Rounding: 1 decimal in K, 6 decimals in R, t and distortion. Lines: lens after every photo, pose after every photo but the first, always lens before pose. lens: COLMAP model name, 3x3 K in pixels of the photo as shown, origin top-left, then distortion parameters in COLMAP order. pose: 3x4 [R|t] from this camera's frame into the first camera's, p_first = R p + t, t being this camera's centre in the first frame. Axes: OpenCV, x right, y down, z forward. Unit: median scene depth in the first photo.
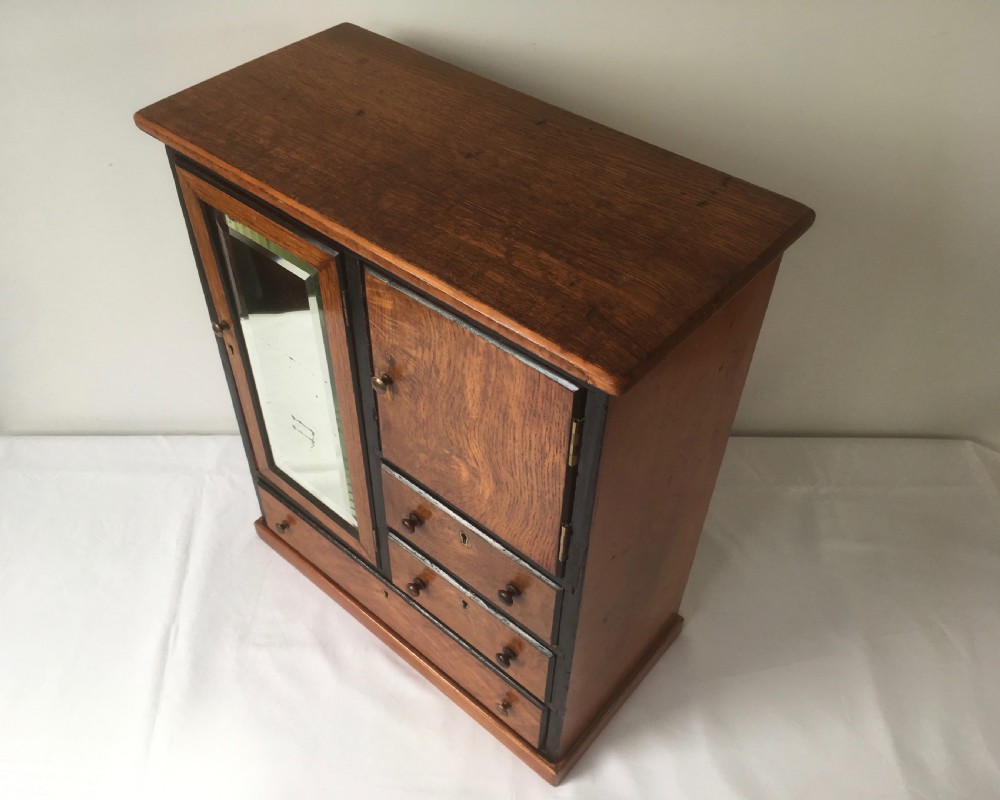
lens RADIAL K [[879.3, 0, 500.4], [0, 879.3, 374.7], [0, 0, 1]] dist [0.092928, -0.000066]
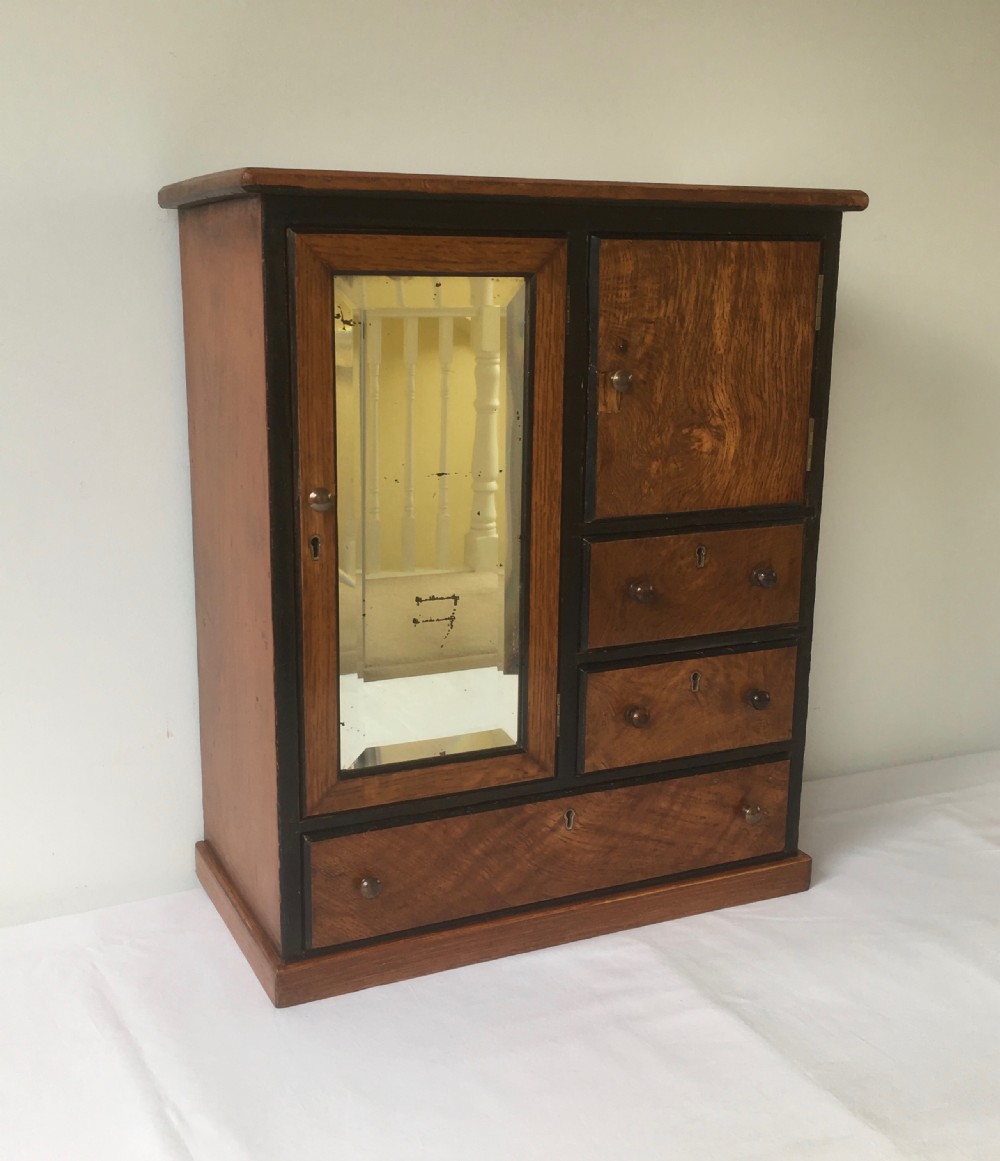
lens RADIAL K [[1328.0, 0, 462.9], [0, 1328.0, 584.4], [0, 0, 1]] dist [0.084970, 0.027100]
pose [[0.433927, -0.229078, 0.871339, -1.546829], [0.621049, 0.776695, -0.105087, 0.231042], [-0.652691, 0.586744, 0.479297, 0.600123]]
